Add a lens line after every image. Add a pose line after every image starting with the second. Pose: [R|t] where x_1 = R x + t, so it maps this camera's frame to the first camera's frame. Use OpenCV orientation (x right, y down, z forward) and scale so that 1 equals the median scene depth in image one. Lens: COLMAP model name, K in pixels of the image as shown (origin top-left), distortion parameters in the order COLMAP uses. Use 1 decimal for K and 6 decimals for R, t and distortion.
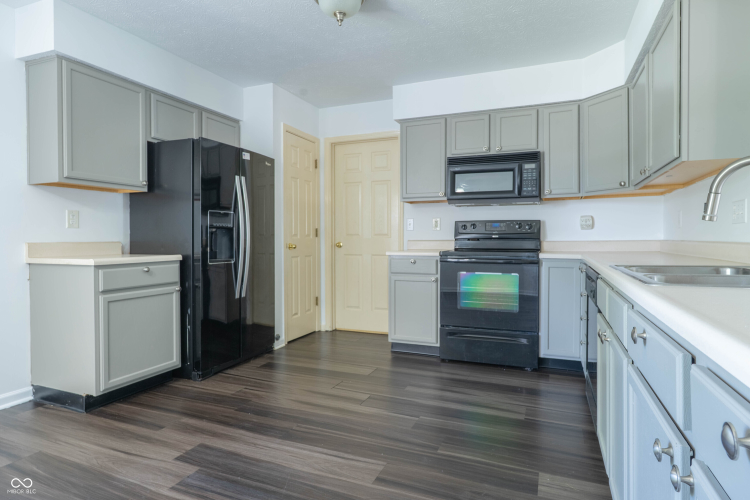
lens RADIAL K [[417.2, 0, 367.5], [0, 417.2, 244.0], [0, 0, 1]] dist [-0.005062, 0.001117]
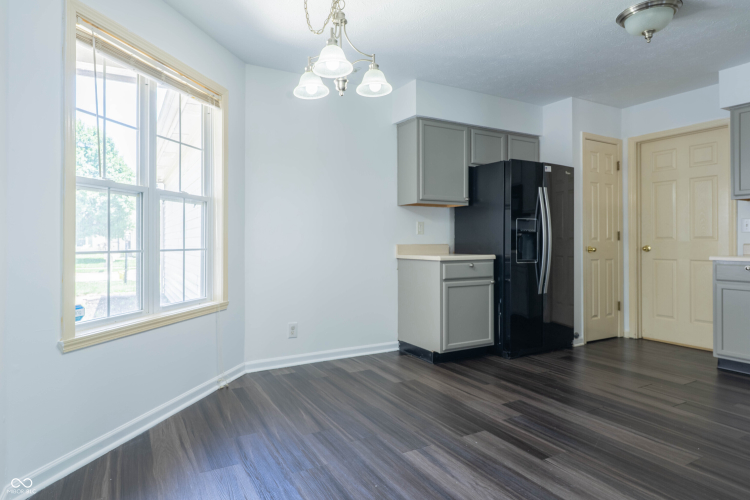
lens RADIAL K [[417.2, 0, 362.7], [0, 417.2, 239.9], [0, 0, 1]] dist [-0.005062, 0.001117]
pose [[0.788417, -0.002134, -0.615138, 0.008087], [-0.008838, 0.999851, -0.014795, 0.003036], [0.615078, 0.017101, 0.788281, -0.206788]]
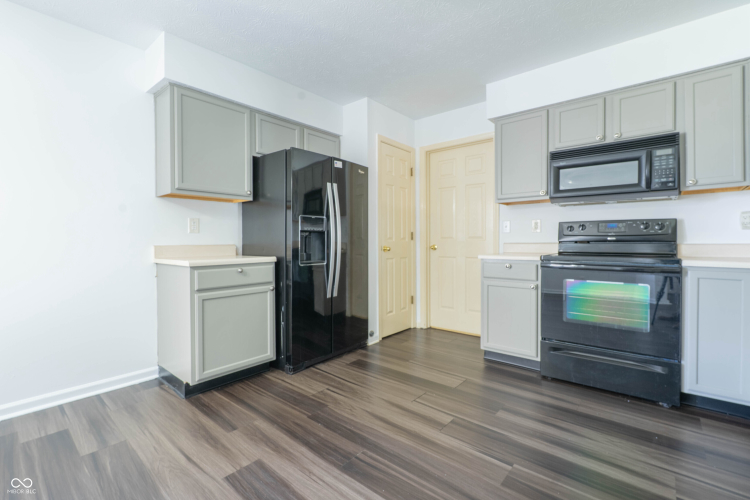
lens RADIAL K [[331.7, 0, 363.6], [0, 331.7, 243.6], [0, 0, 1]] dist [-0.004547, 0.001697]
pose [[0.950273, 0.000150, -0.311419, 0.037159], [-0.002079, 0.999981, -0.005864, -0.003513], [0.311412, 0.006220, 0.950254, 0.224912]]
